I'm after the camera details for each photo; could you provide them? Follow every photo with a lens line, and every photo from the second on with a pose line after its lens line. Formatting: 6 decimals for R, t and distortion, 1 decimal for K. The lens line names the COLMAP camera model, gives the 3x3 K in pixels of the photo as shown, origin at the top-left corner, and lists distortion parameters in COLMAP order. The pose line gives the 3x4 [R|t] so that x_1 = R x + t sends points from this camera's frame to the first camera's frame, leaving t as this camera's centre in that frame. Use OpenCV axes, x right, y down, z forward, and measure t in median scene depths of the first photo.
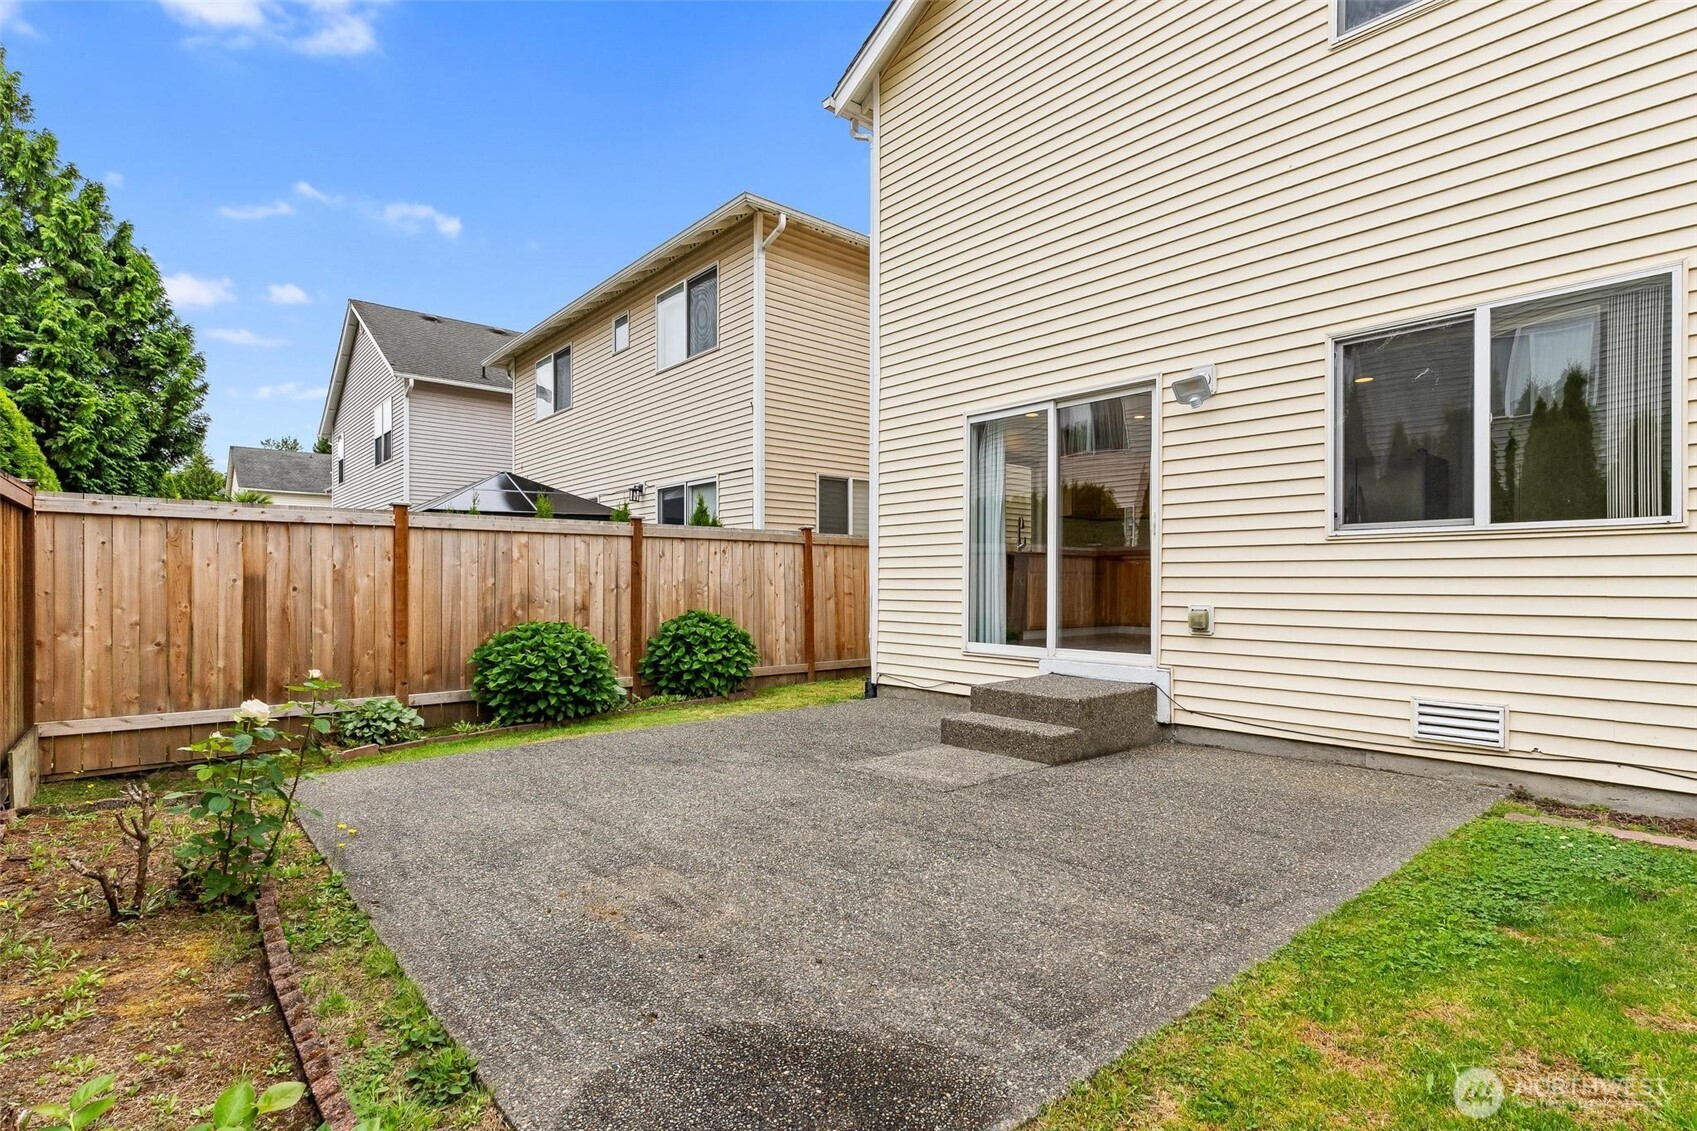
lens RADIAL K [[816.4, 0, 849.2], [0, 816.4, 593.7], [0, 0, 1]] dist [0.003509, -0.000724]
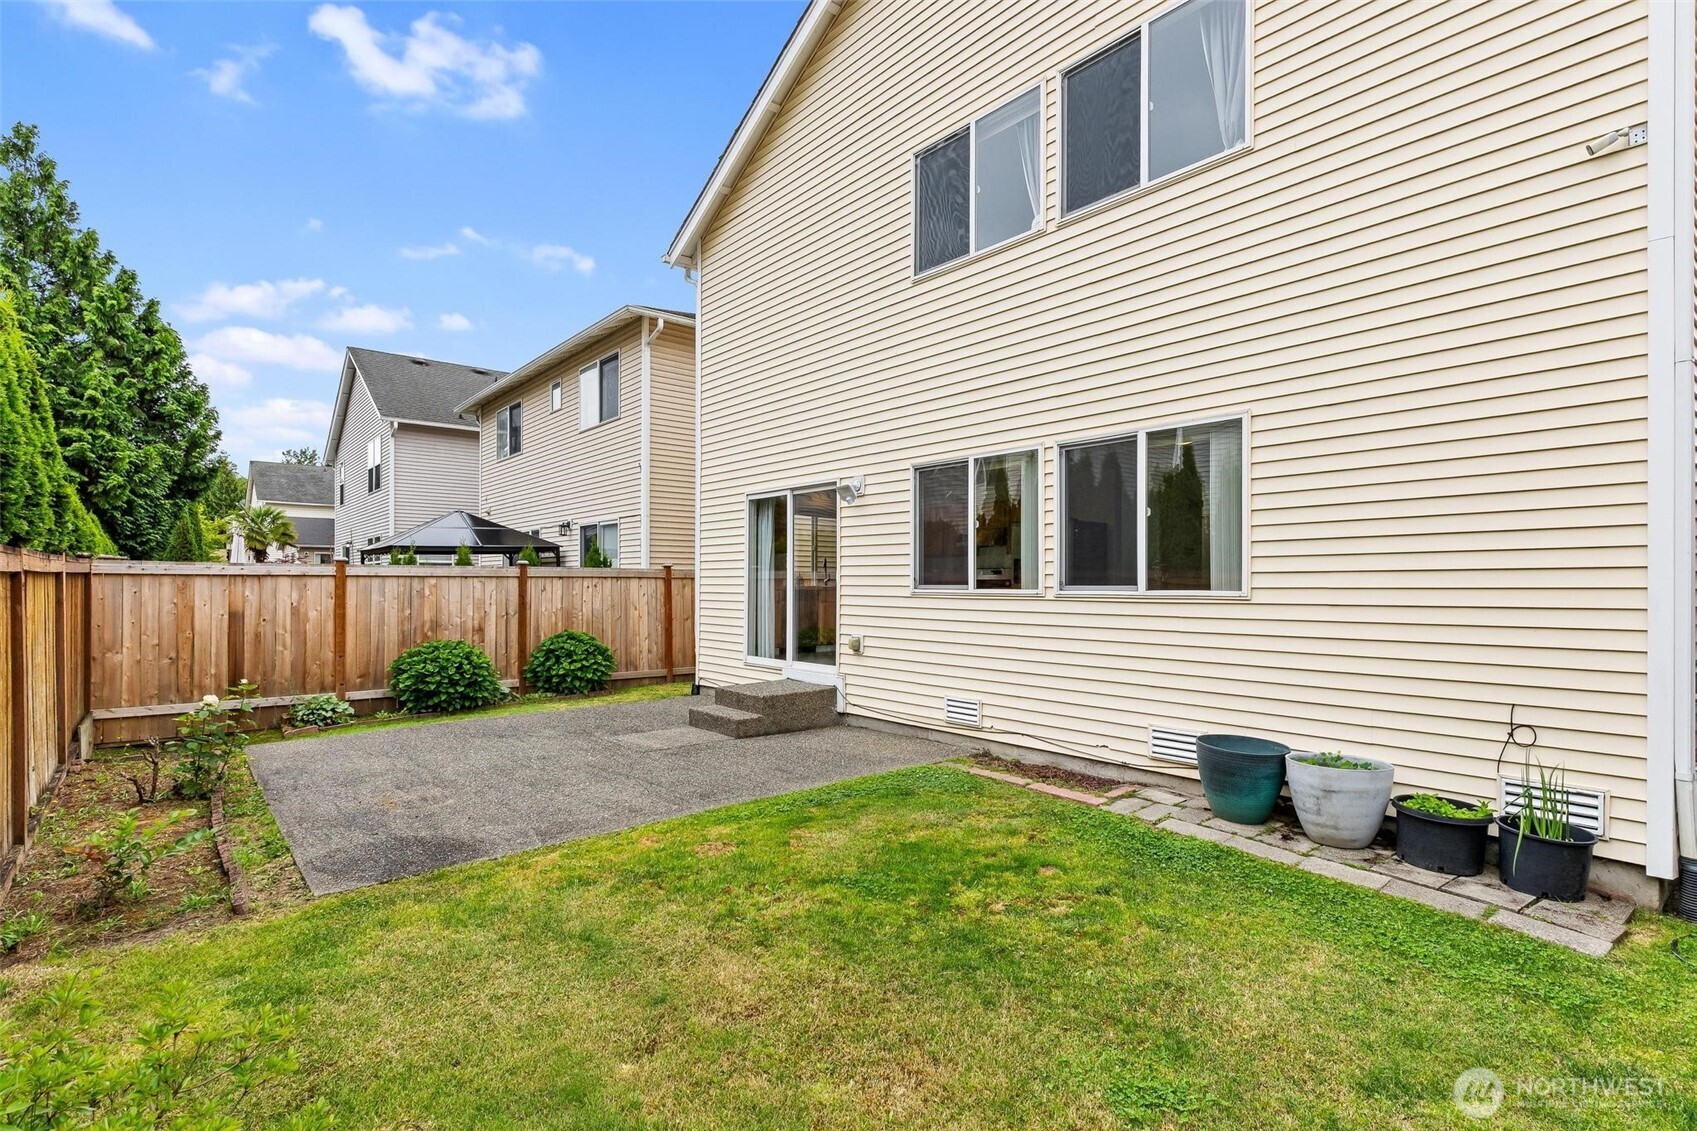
lens RADIAL K [[816.4, 0, 863.7], [0, 816.4, 588.3], [0, 0, 1]] dist [0.003509, -0.000724]
pose [[0.999955, 0.001348, -0.009363, 0.393251], [-0.001396, 0.999986, -0.005121, -0.054172], [0.009356, 0.005134, 0.999943, -0.437589]]
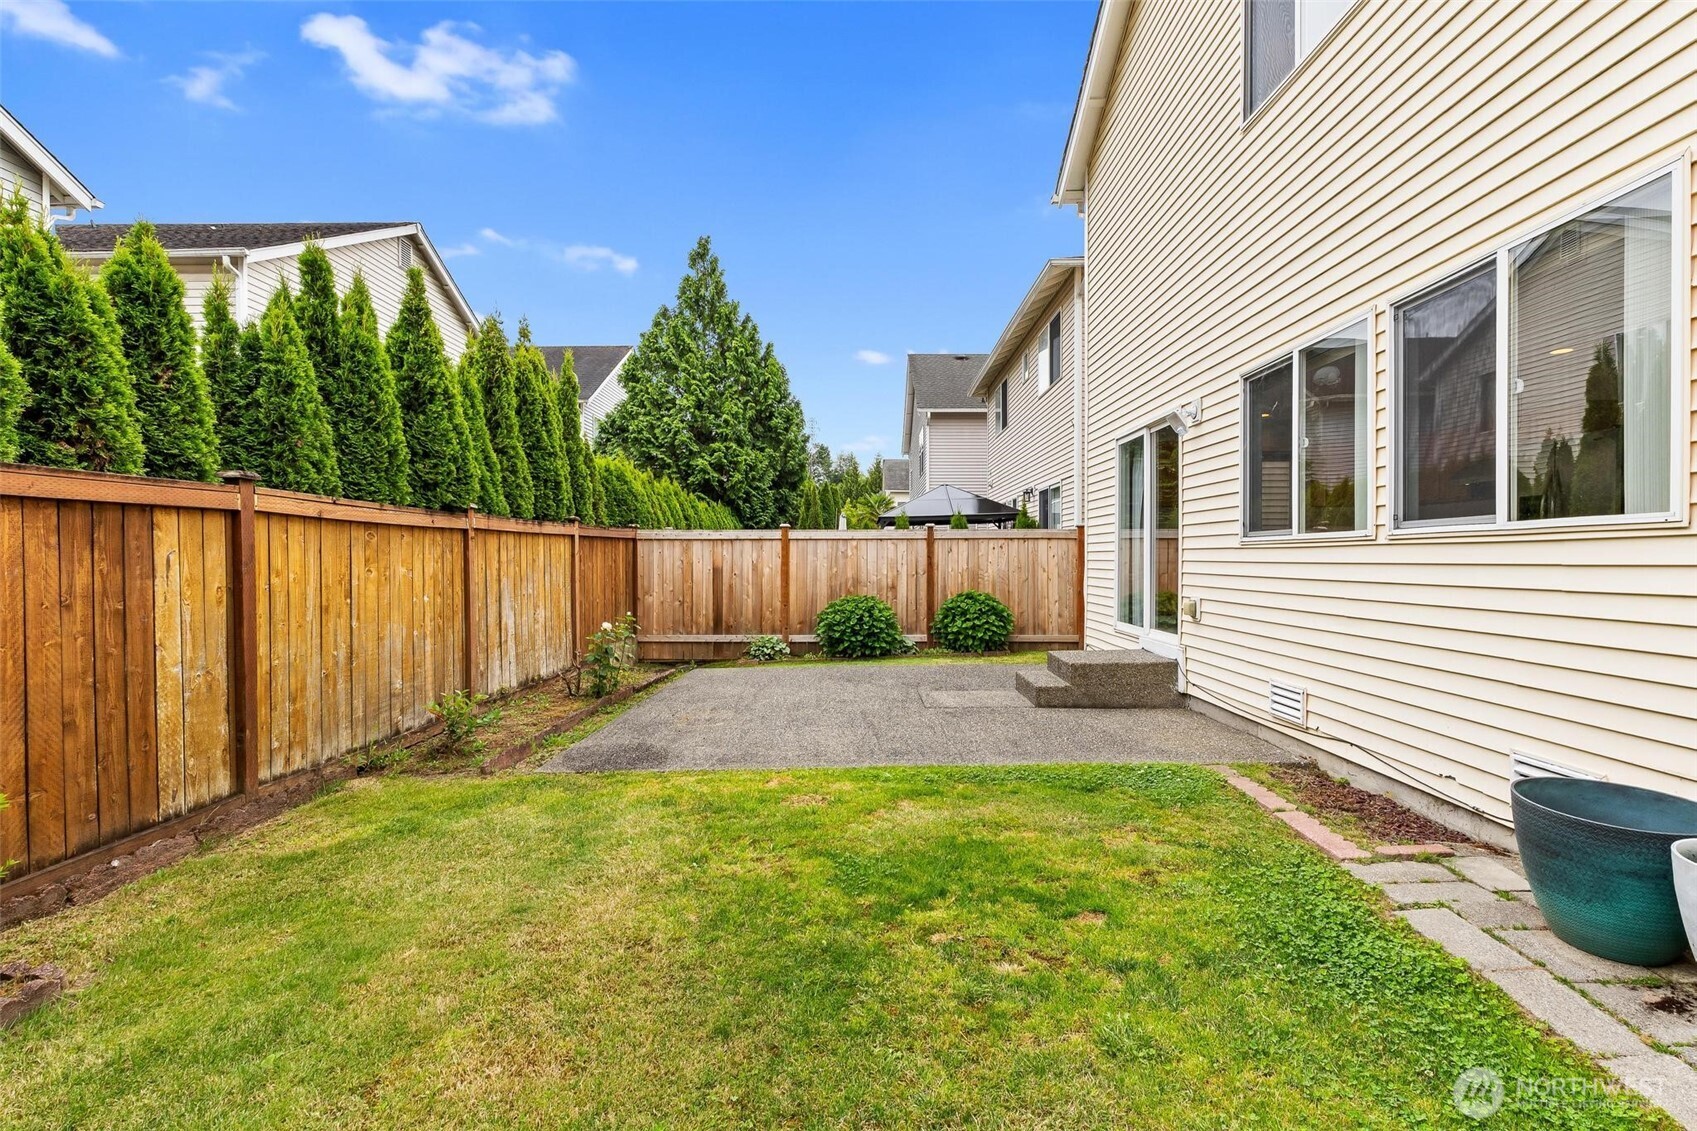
lens RADIAL K [[816.4, 0, 866.0], [0, 816.4, 559.6], [0, 0, 1]] dist [0.003509, -0.000724]
pose [[0.751426, -0.001046, -0.659816, 0.743606], [-0.006176, 0.999944, -0.008619, -0.023883], [0.659788, 0.010552, 0.751378, -0.198878]]
